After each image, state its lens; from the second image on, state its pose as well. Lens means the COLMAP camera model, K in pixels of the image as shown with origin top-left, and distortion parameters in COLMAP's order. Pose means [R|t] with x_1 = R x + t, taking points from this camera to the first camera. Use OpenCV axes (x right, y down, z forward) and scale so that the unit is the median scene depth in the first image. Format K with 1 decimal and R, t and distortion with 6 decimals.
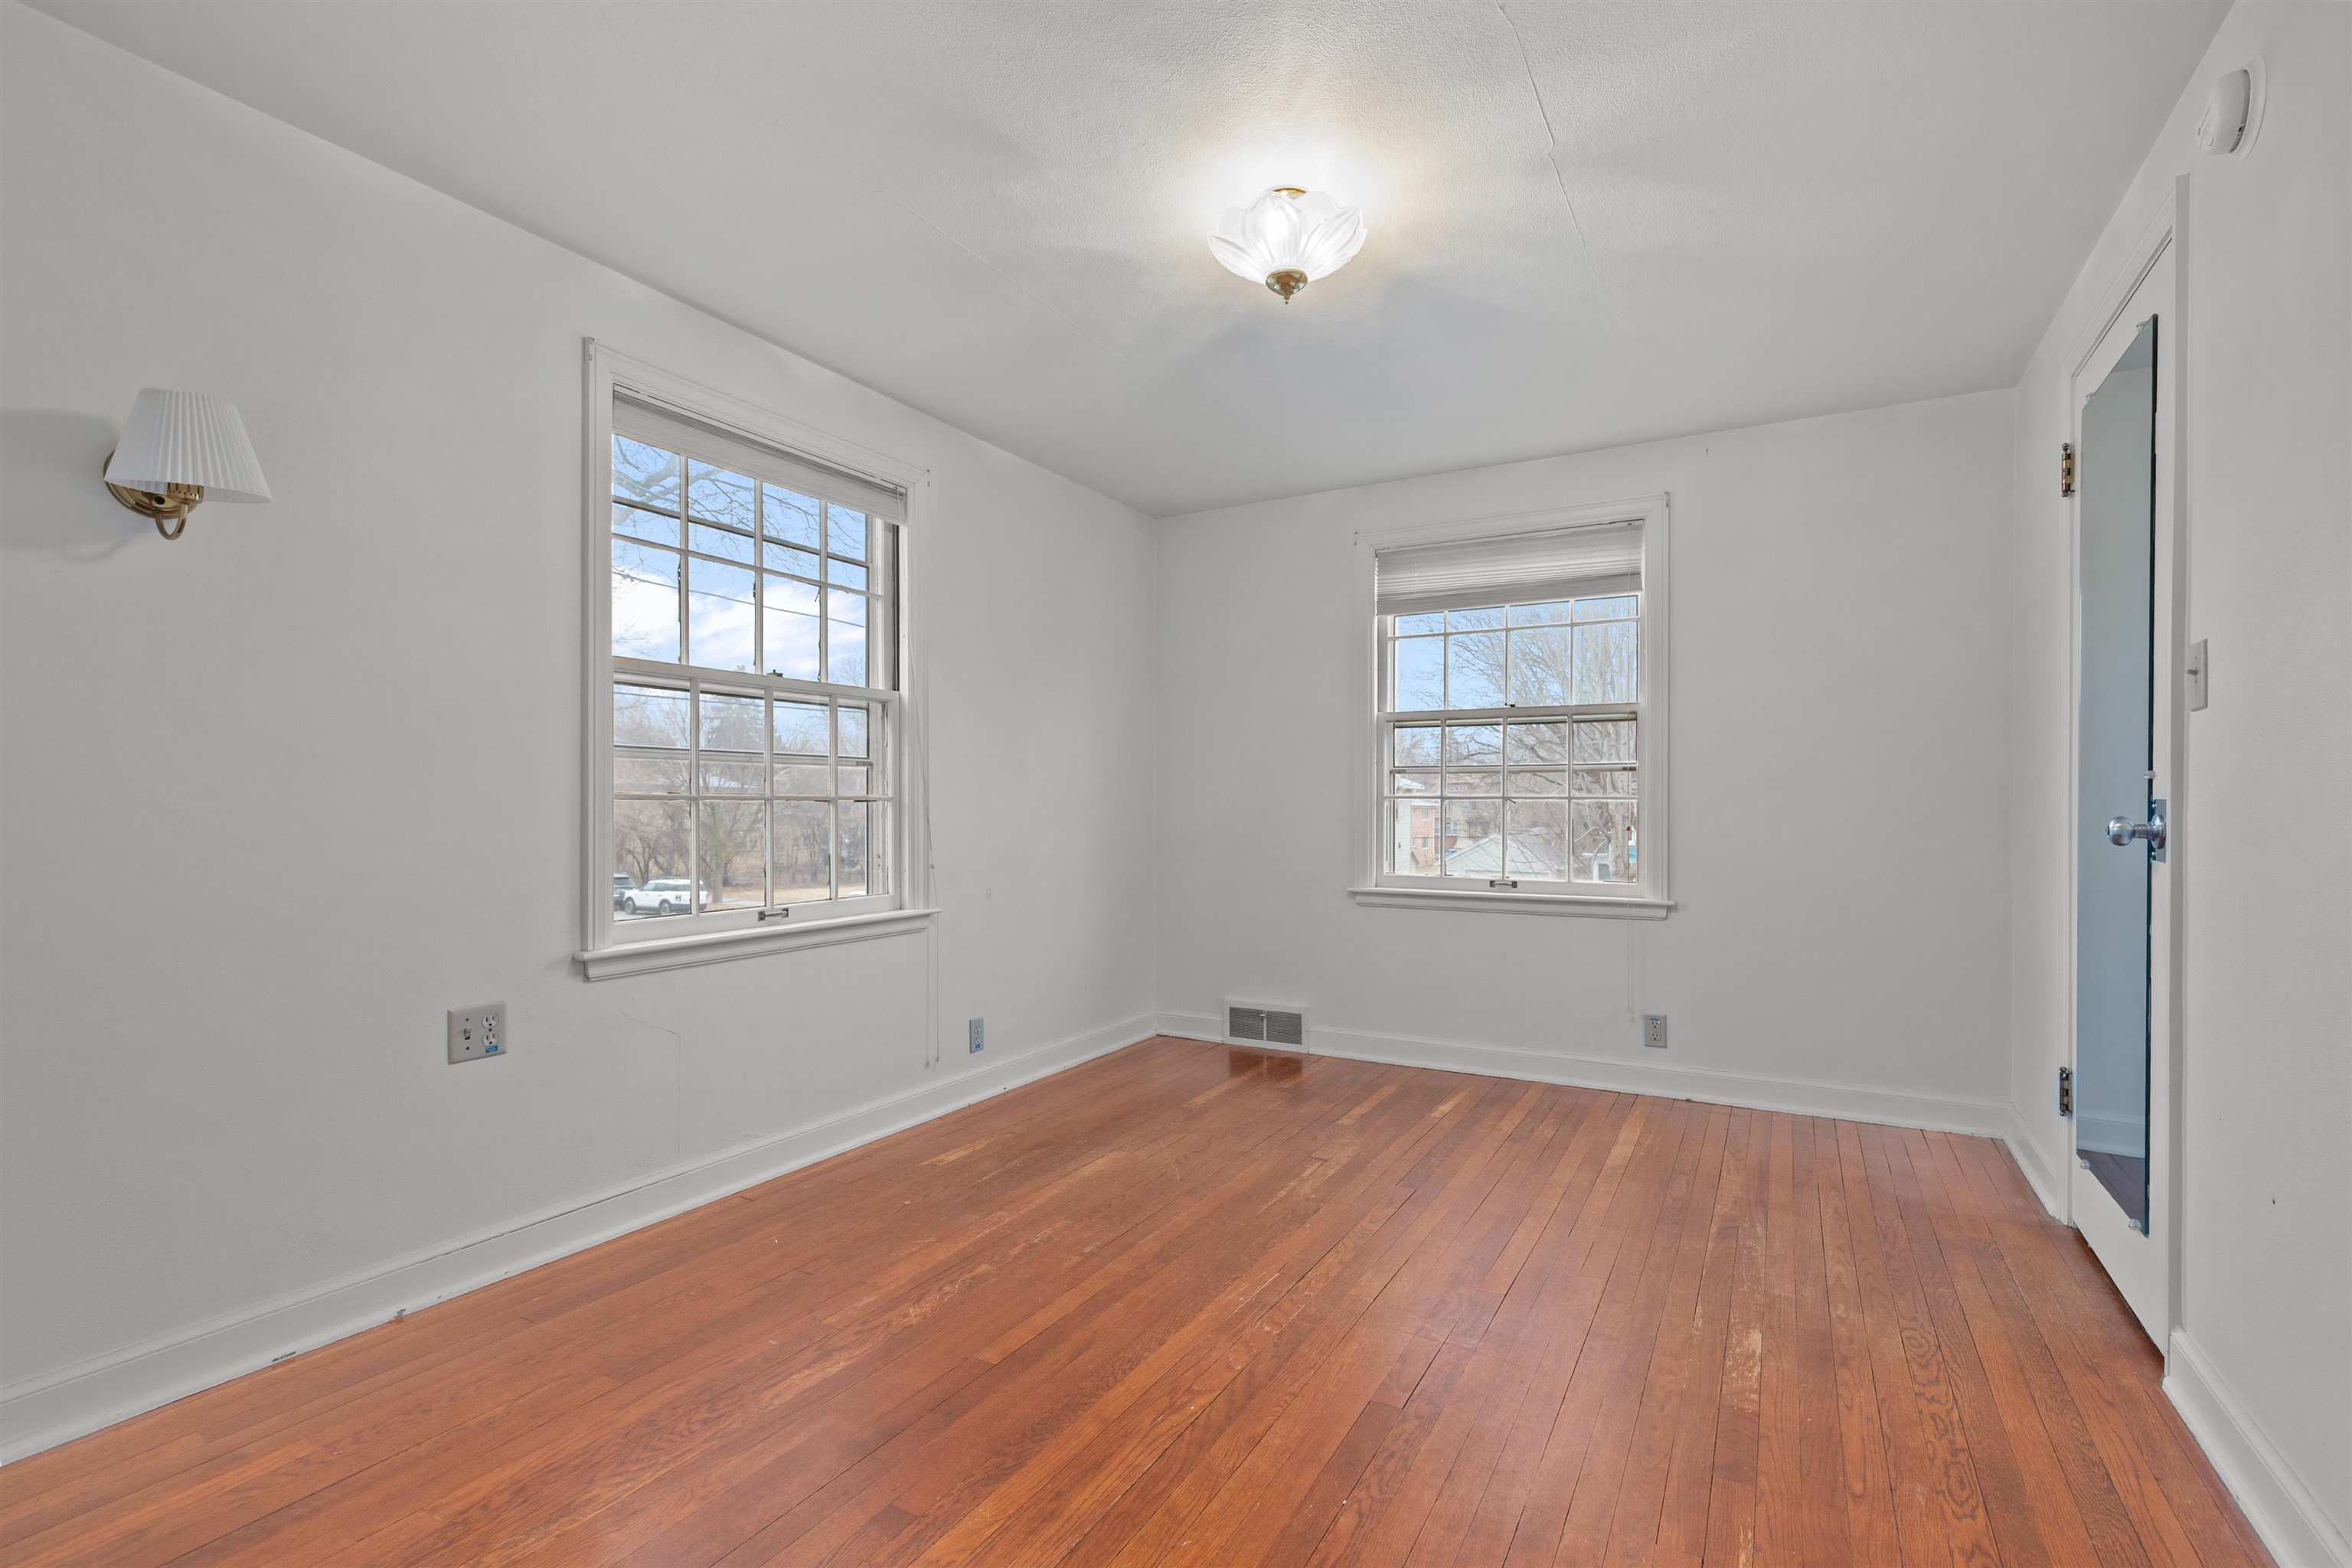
lens RADIAL K [[1071.2, 0, 1168.1], [0, 1071.2, 802.7], [0, 0, 1]] dist [0.010178, -0.000132]
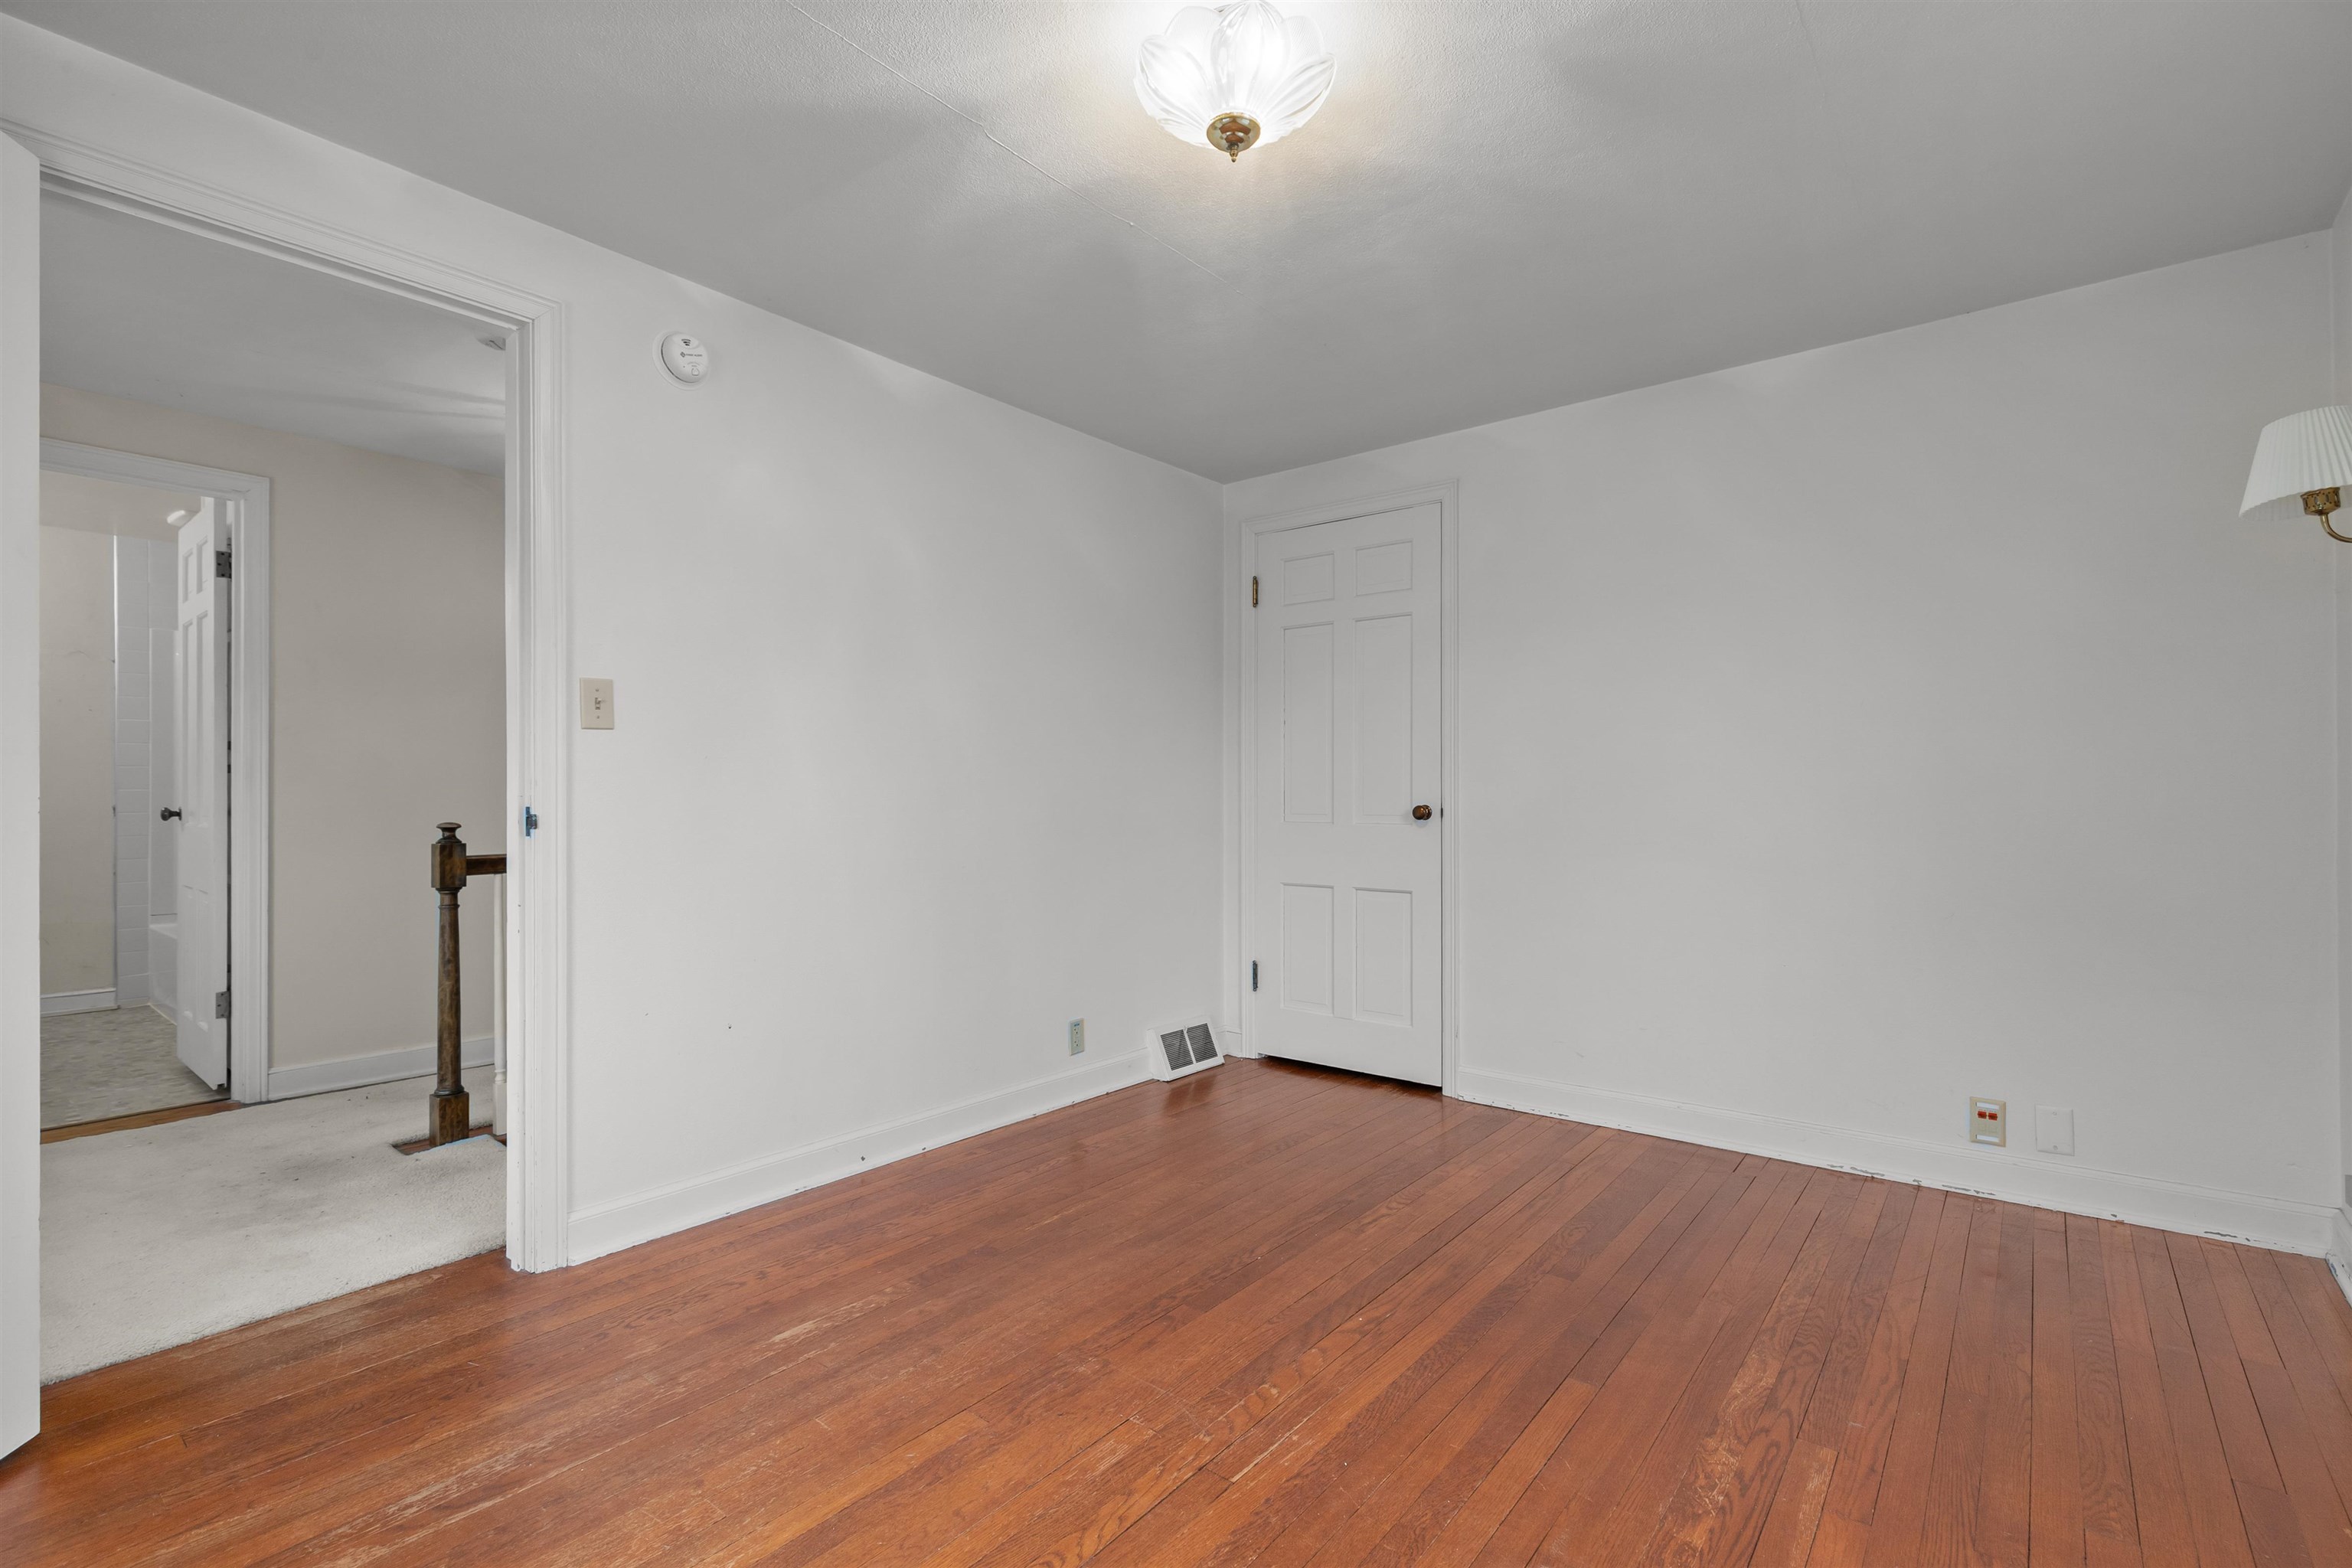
lens RADIAL K [[1071.2, 0, 1168.1], [0, 1071.2, 802.7], [0, 0, 1]] dist [0.010178, -0.000132]
pose [[-0.987340, 0.001039, 0.158617, 0.038417], [0.002211, 0.999972, 0.007210, -0.002624], [-0.158605, 0.007470, -0.987314, 1.938583]]
